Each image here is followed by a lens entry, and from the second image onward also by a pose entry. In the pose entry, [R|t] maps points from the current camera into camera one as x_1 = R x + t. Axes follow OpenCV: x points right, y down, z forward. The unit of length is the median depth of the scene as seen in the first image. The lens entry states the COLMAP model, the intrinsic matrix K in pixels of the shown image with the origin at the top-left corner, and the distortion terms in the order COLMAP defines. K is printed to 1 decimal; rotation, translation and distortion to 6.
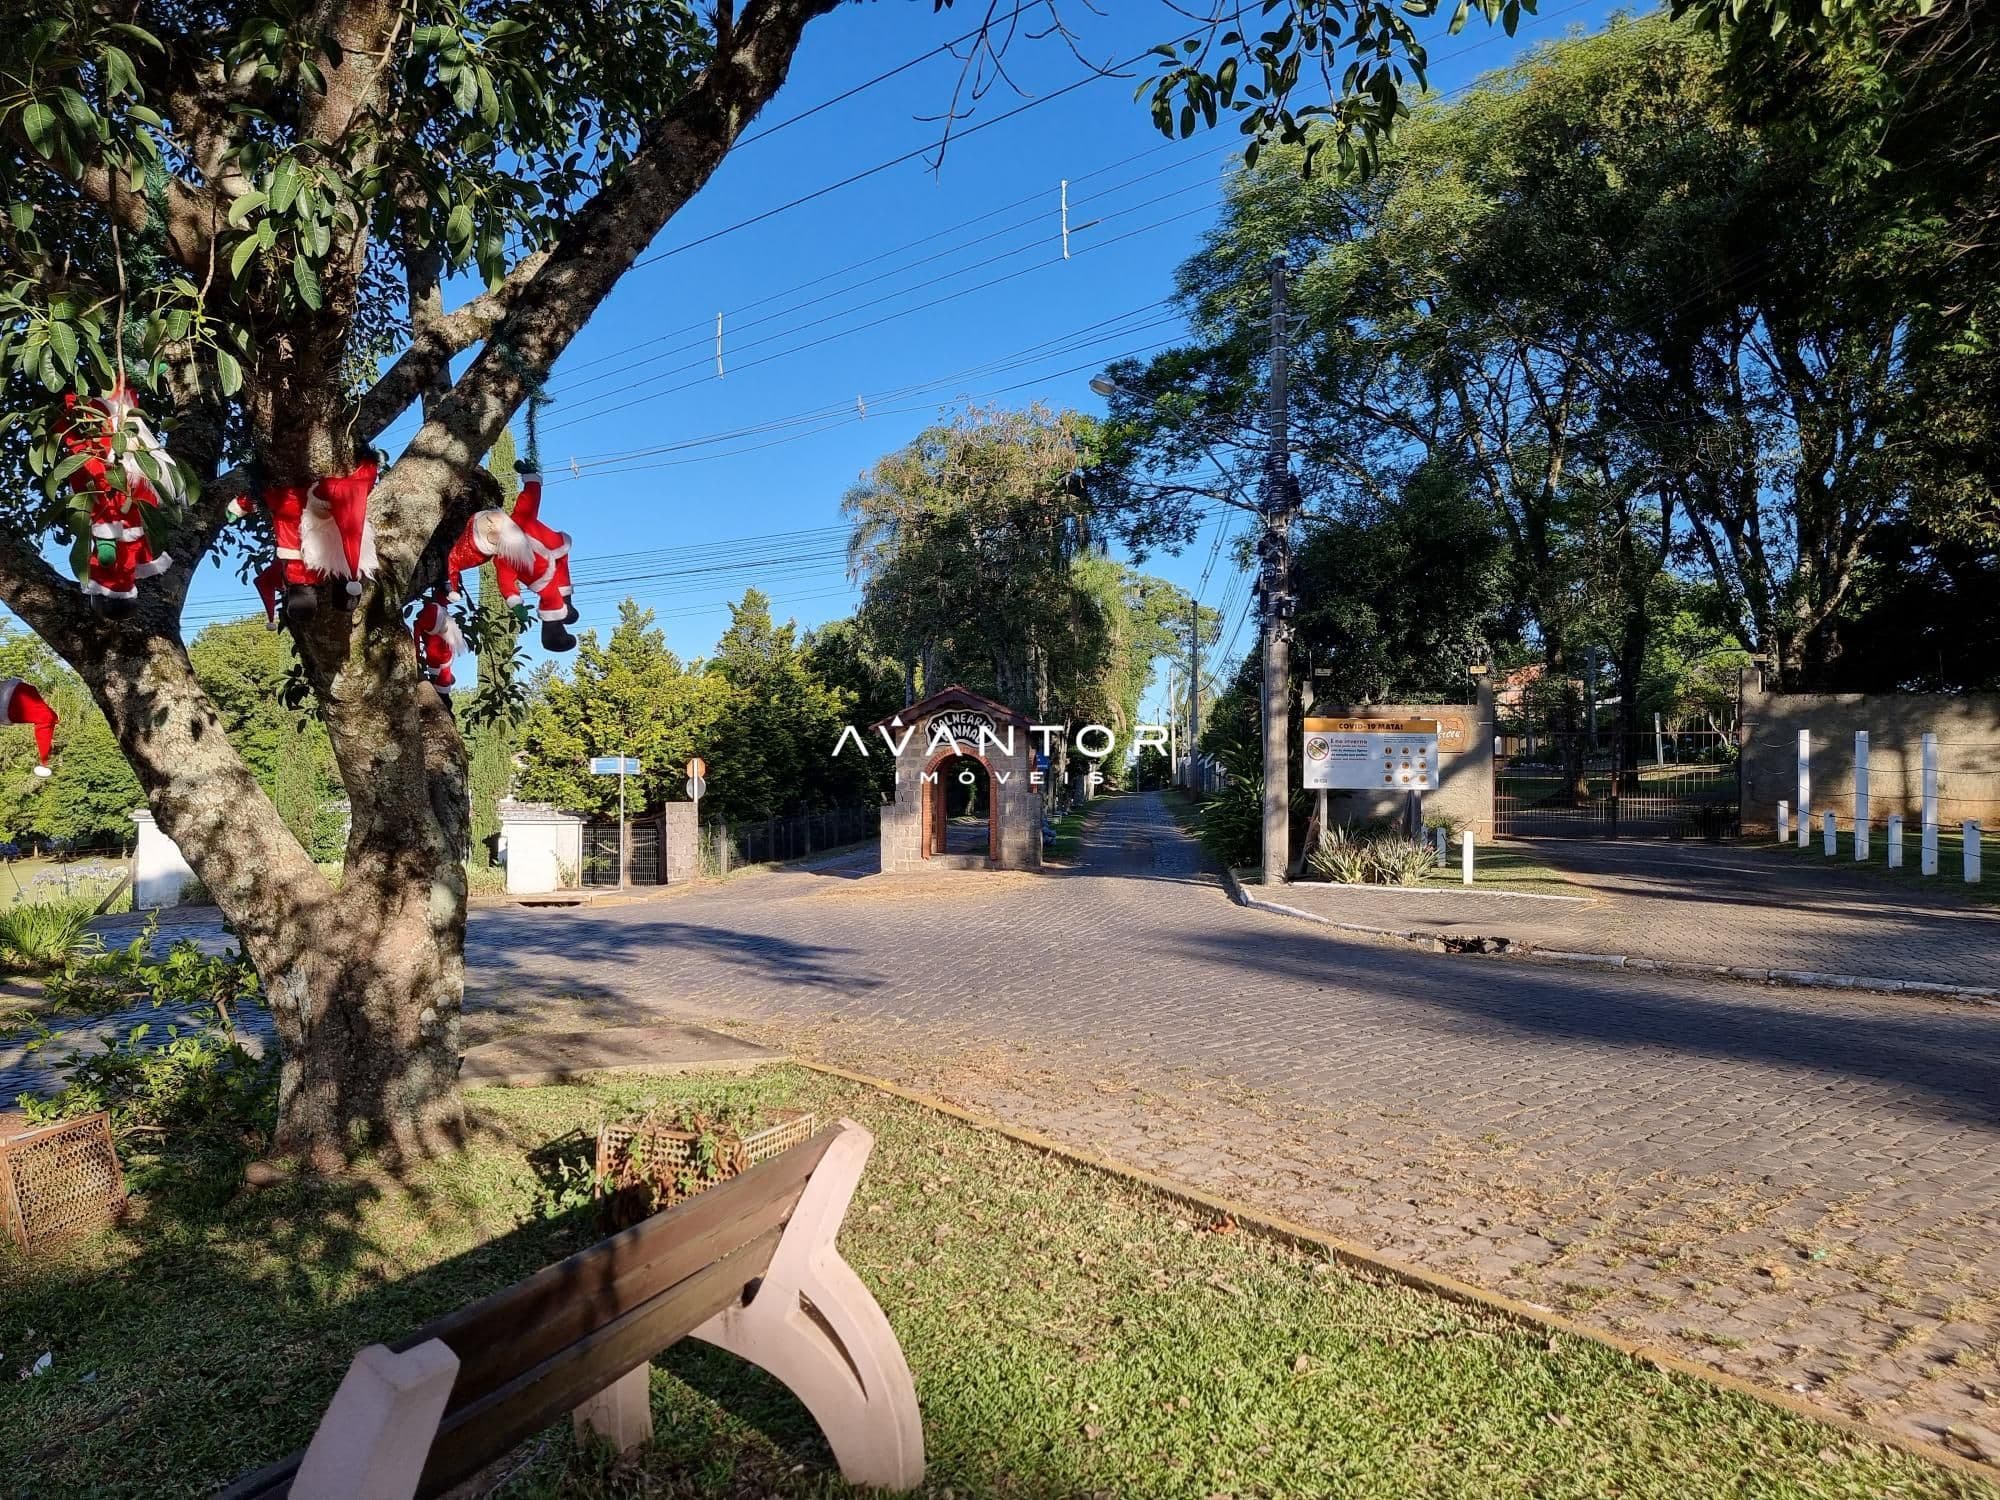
lens RADIAL K [[1379.3, 0, 990.2], [0, 1379.3, 753.4], [0, 0, 1]] dist [0.045724, -0.014316]
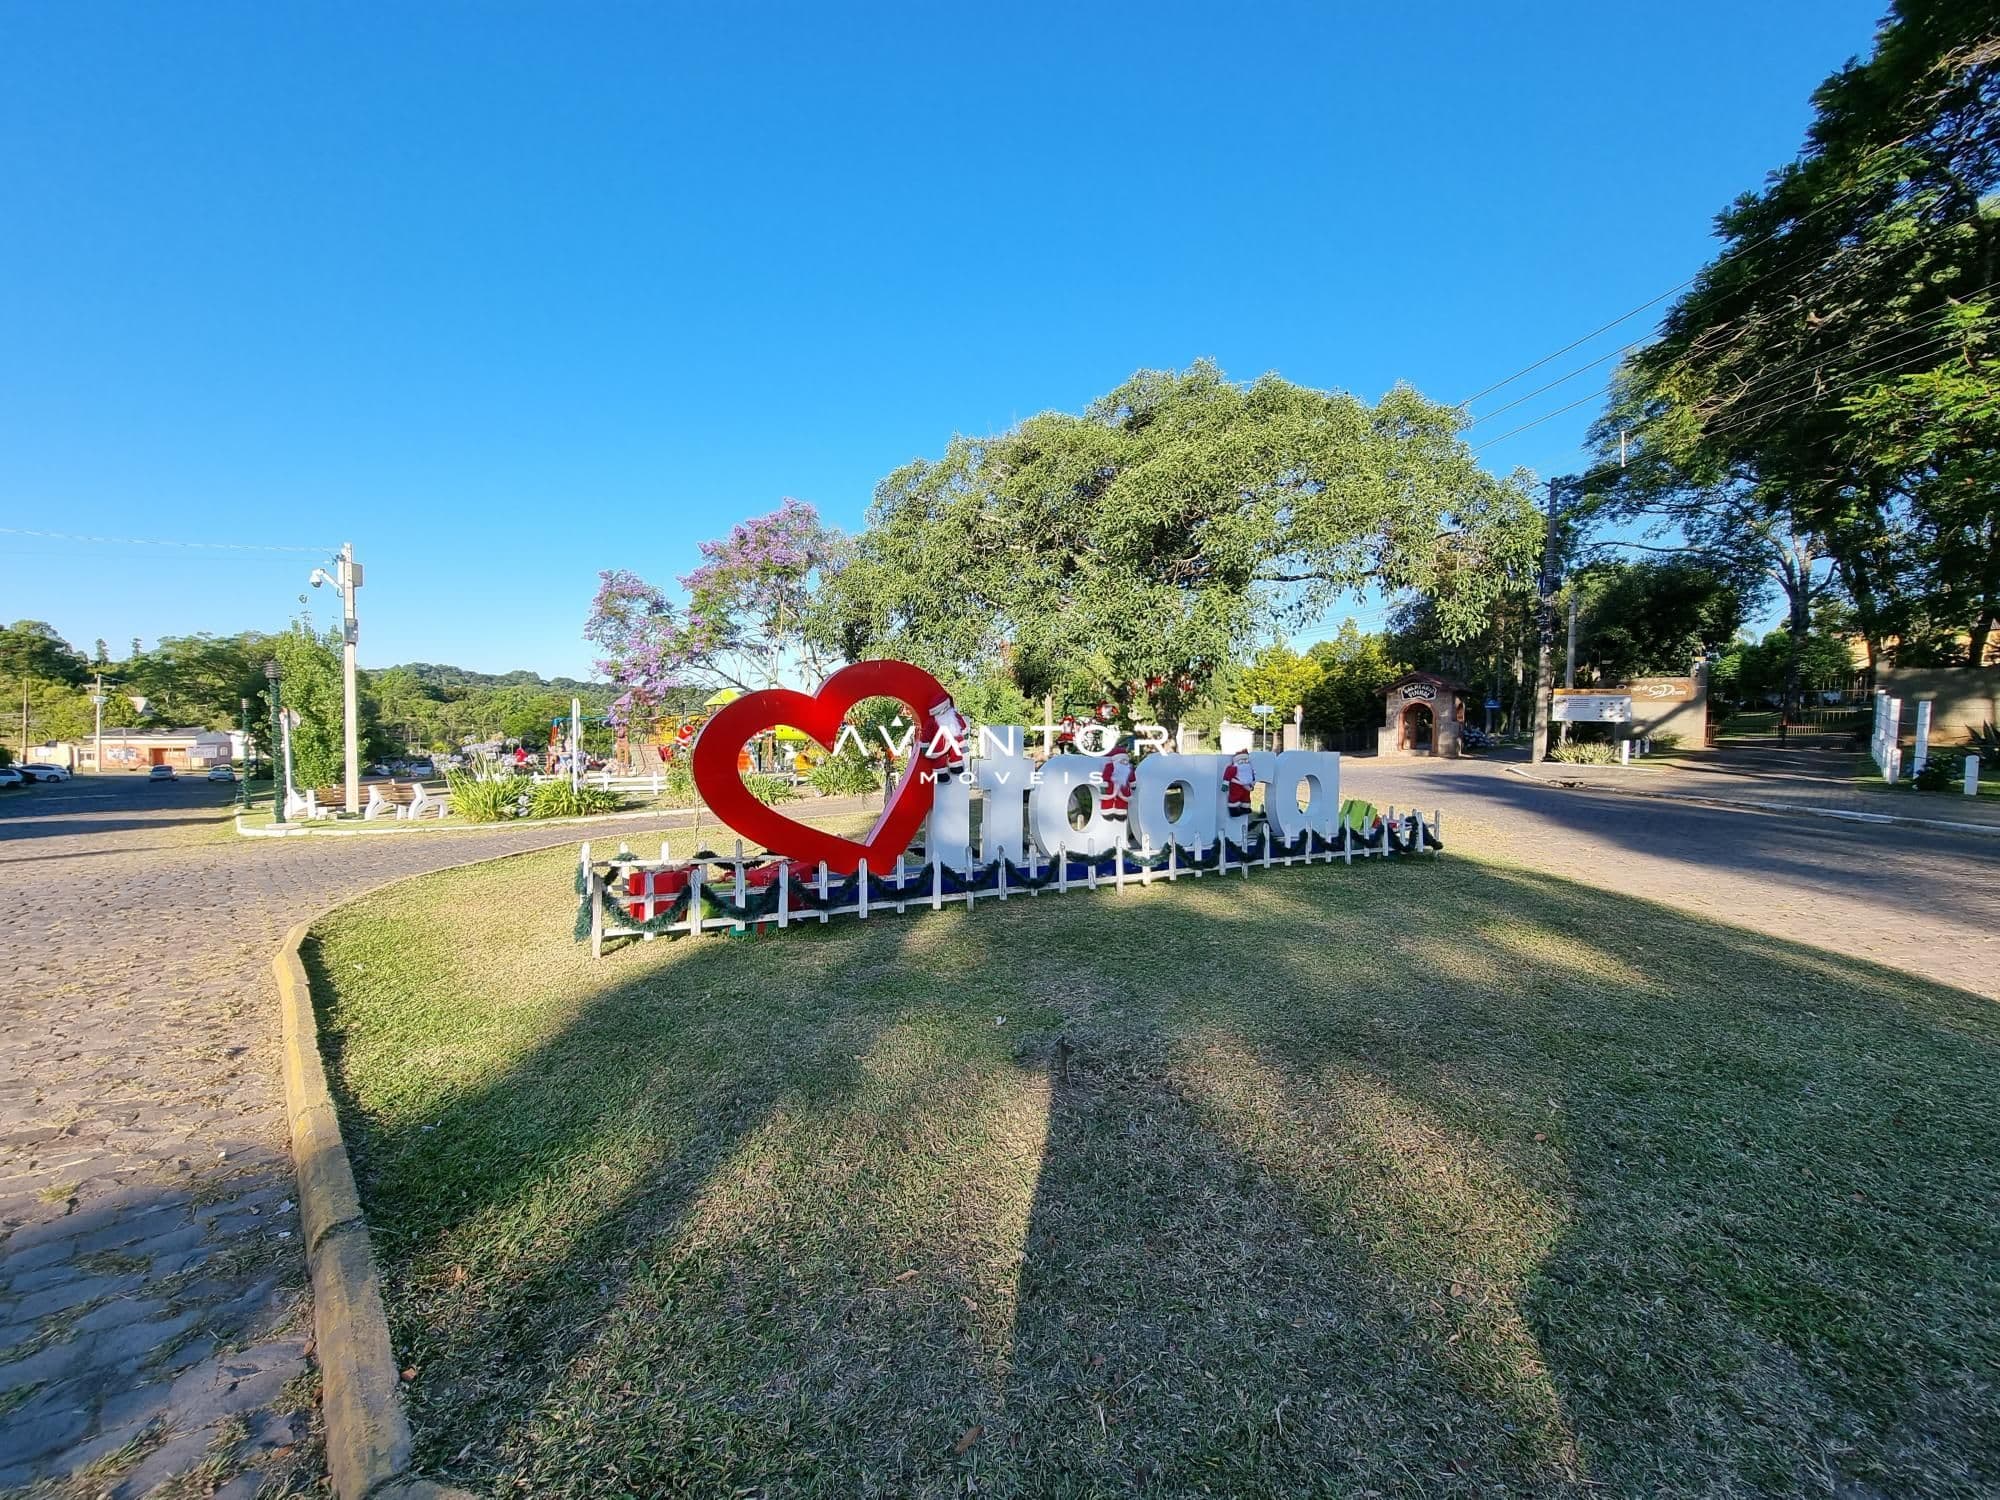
lens RADIAL K [[821.0, 0, 1005.1], [0, 821.0, 765.6], [0, 0, 1]] dist [-0.011198, 0.002377]
pose [[0.809893, 0.035698, -0.585491, 0.213514], [0.016562, 0.996357, 0.083658, -0.020203], [0.586344, -0.077450, 0.806351, -0.447444]]
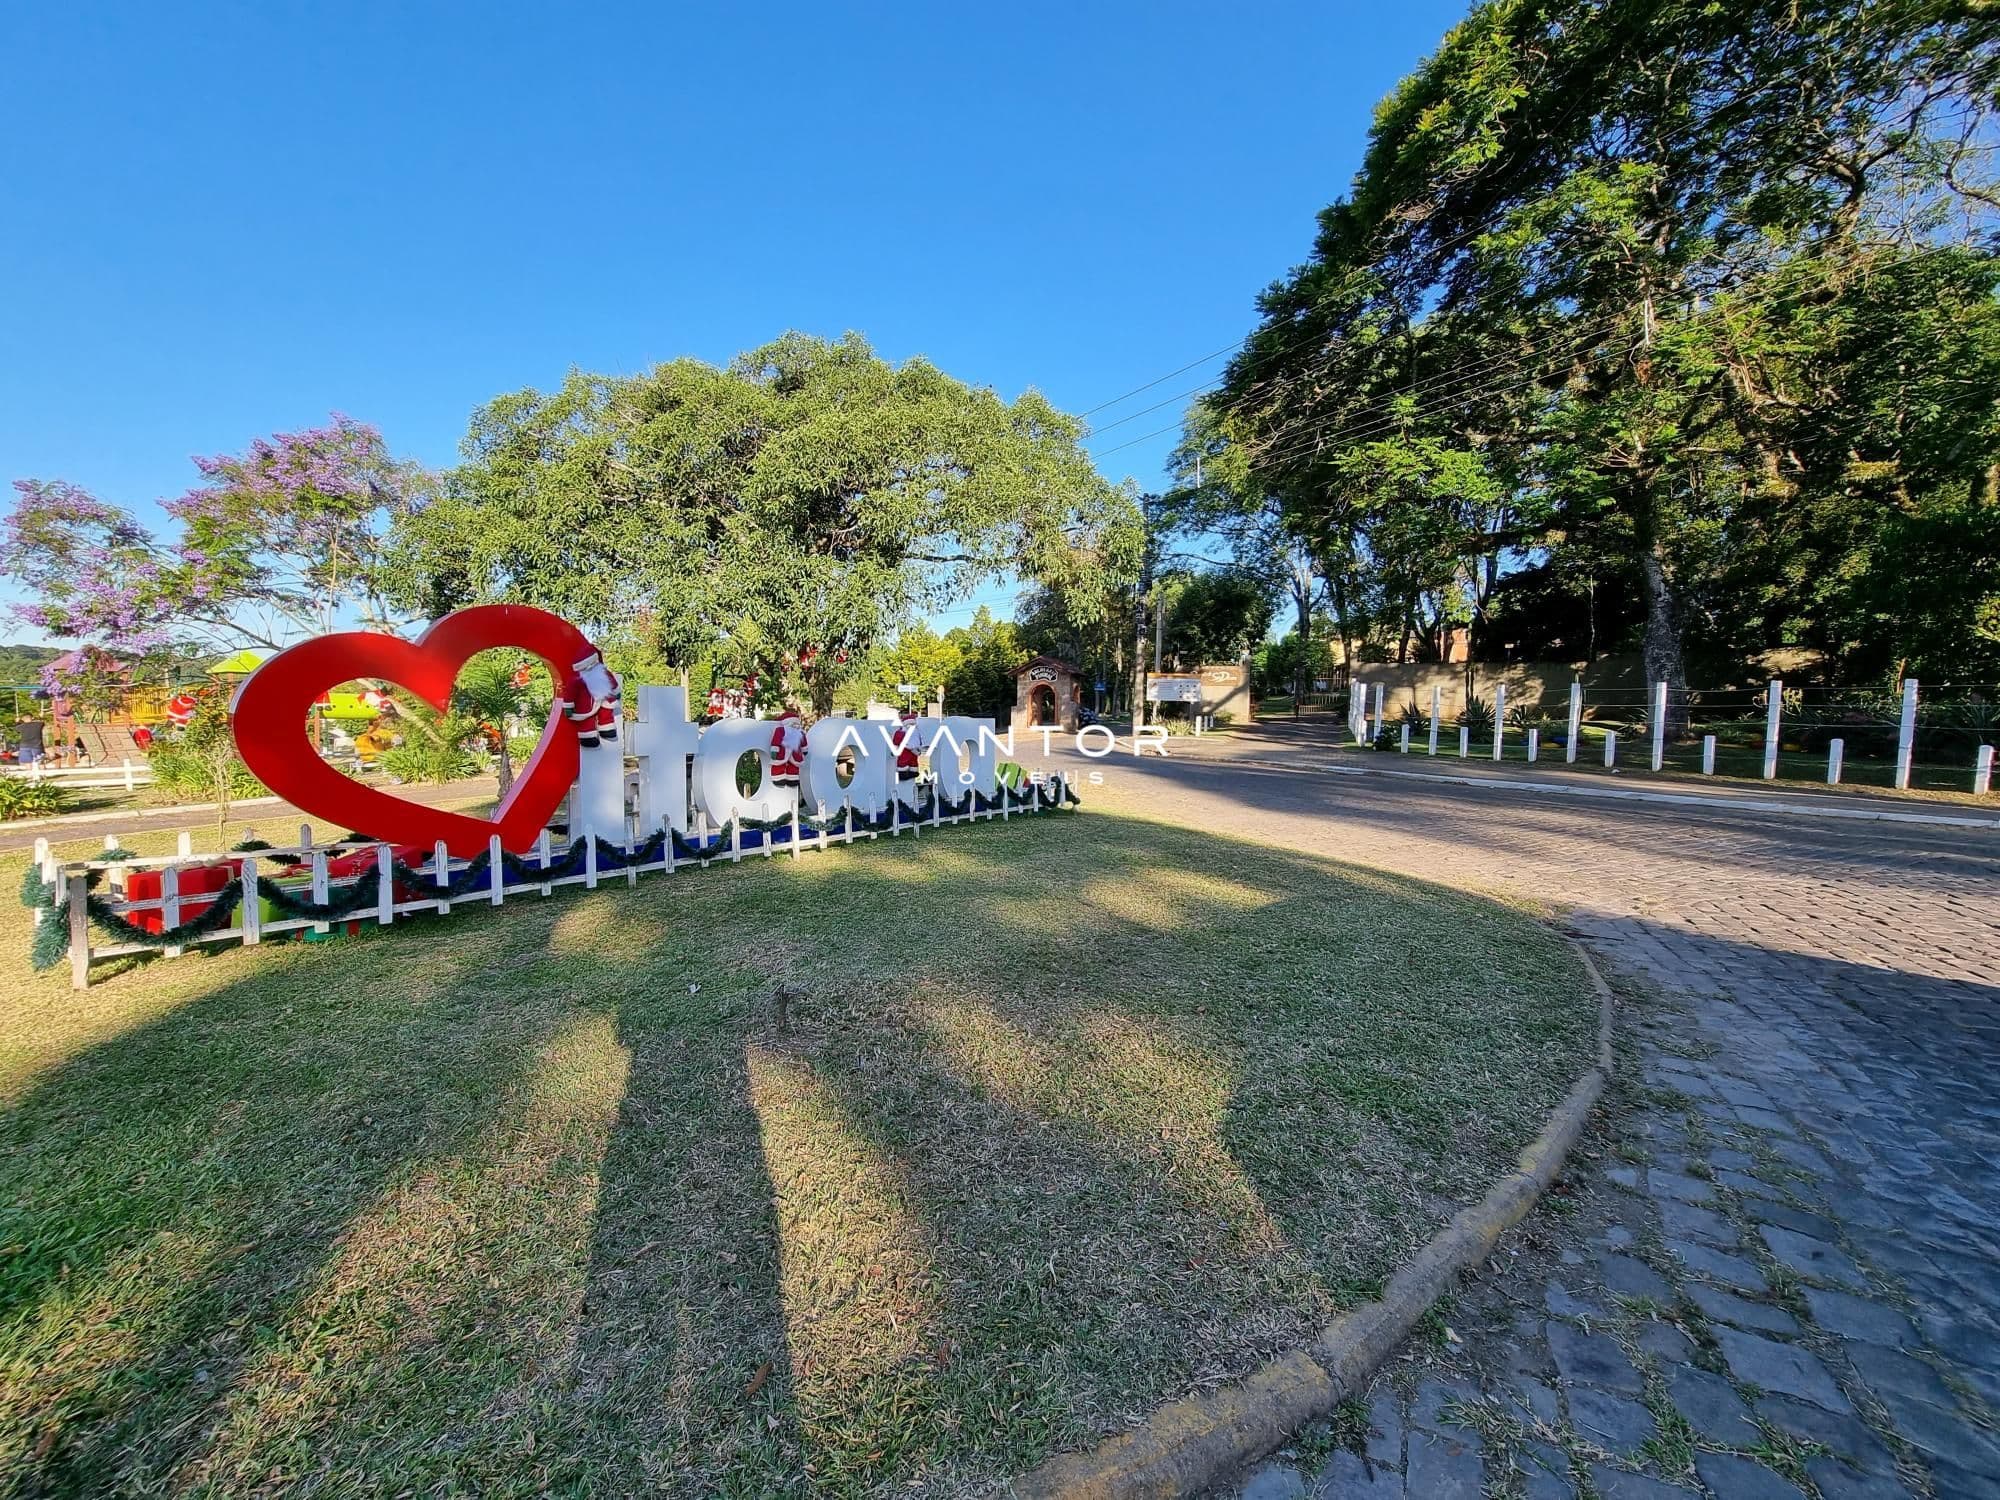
lens RADIAL K [[821.0, 0, 1006.8], [0, 821.0, 764.5], [0, 0, 1]] dist [-0.011198, 0.002377]
pose [[0.980108, 0.025291, -0.196847, 0.206834], [-0.004028, 0.994178, 0.107676, -0.015477], [0.198424, -0.104741, 0.974504, -0.450047]]
